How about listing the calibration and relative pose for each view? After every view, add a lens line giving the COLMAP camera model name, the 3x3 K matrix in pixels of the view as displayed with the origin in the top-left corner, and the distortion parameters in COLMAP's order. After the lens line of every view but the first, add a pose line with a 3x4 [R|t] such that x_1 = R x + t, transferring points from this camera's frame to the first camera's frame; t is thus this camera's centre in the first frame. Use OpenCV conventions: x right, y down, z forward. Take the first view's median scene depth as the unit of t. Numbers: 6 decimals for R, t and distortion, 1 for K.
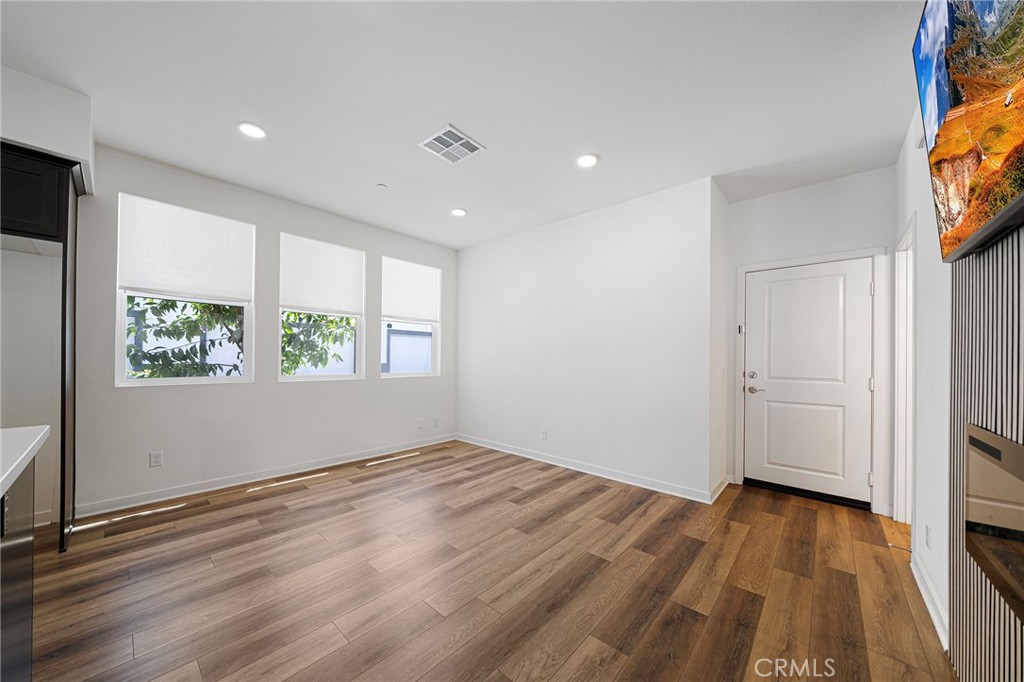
lens RADIAL K [[355.9, 0, 512.2], [0, 355.9, 358.1], [0, 0, 1]] dist [-0.000623, -0.000269]
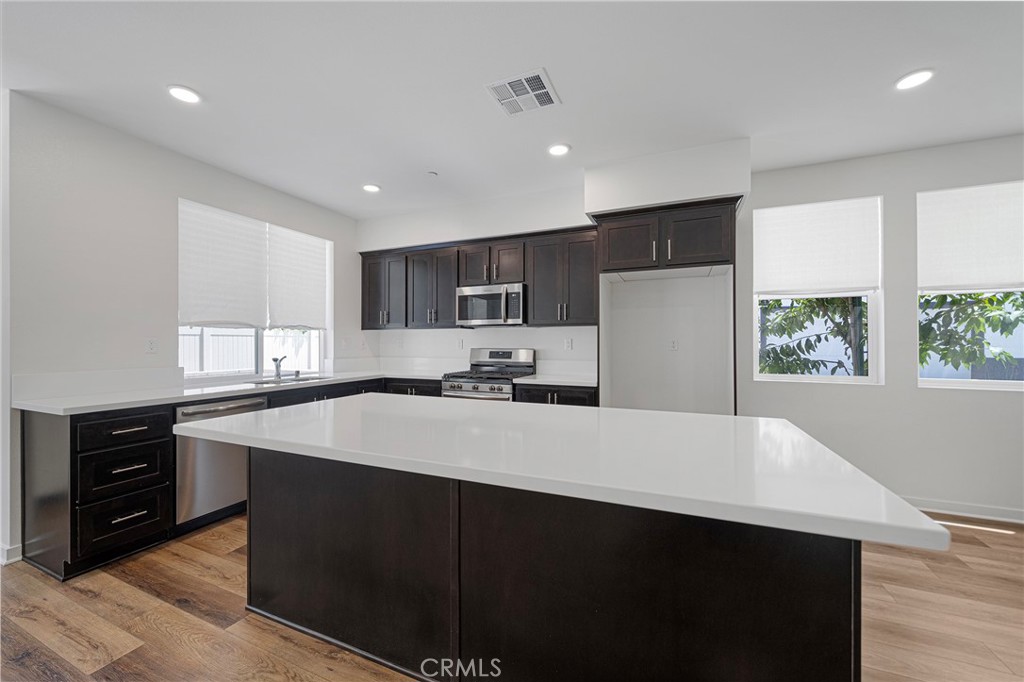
lens RADIAL K [[389.4, 0, 505.7], [0, 389.4, 342.8], [0, 0, 1]] dist [-0.006840, -0.000017]
pose [[0.310578, -0.013938, -0.950446, -0.146835], [0.001323, 0.999898, -0.014231, -0.019866], [0.950547, 0.003162, 0.310565, -0.123600]]
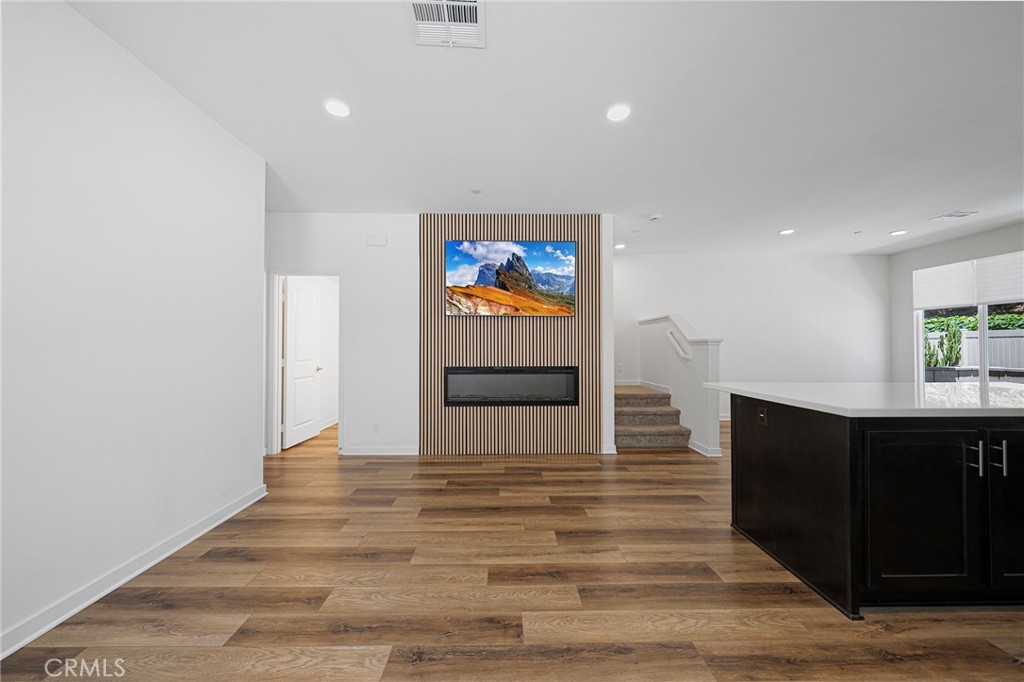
lens RADIAL K [[355.9, 0, 510.7], [0, 355.9, 342.0], [0, 0, 1]] dist [-0.000623, -0.000269]
pose [[-0.679595, 0.000840, 0.733587, -0.564786], [-0.005054, 0.999970, -0.005827, -0.008278], [-0.733570, -0.007668, -0.679570, 1.062678]]
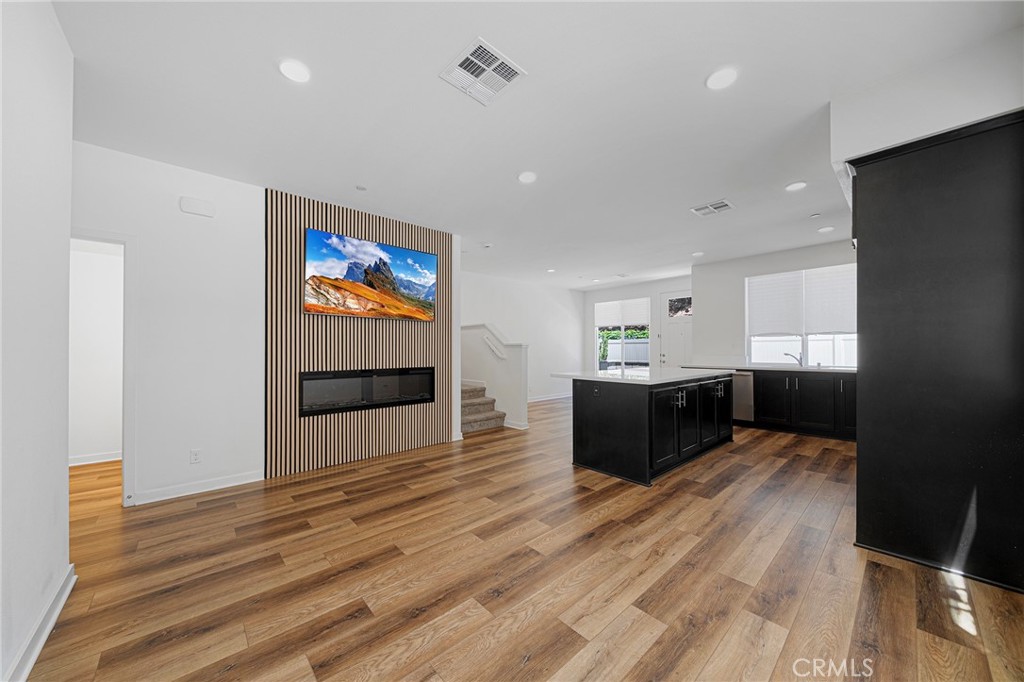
lens RADIAL K [[355.9, 0, 505.5], [0, 355.9, 347.7], [0, 0, 1]] dist [-0.000623, -0.000269]
pose [[-0.993057, -0.008842, 0.117298, -0.249766], [-0.009021, 0.999959, -0.000995, -0.007210], [-0.117284, -0.002046, -0.993096, 1.390951]]
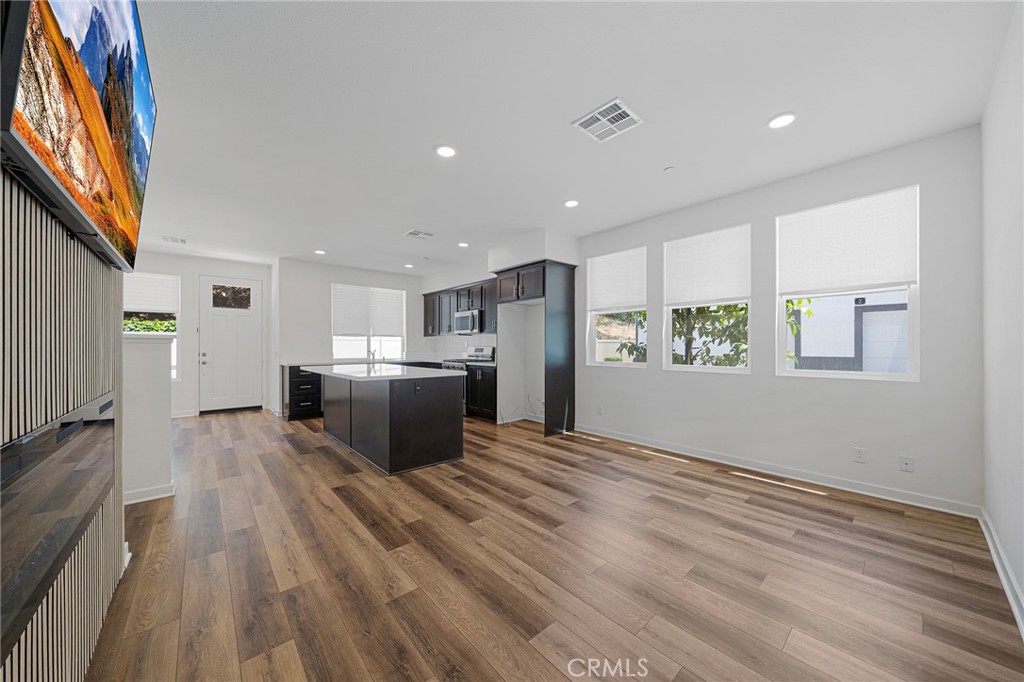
lens RADIAL K [[355.9, 0, 502.3], [0, 355.9, 346.6], [0, 0, 1]] dist [-0.000623, -0.000269]
pose [[-0.137791, -0.013666, -0.990367, 0.631540], [-0.003657, 0.999905, -0.013289, 0.009271], [0.990455, 0.001790, -0.137827, 0.678360]]
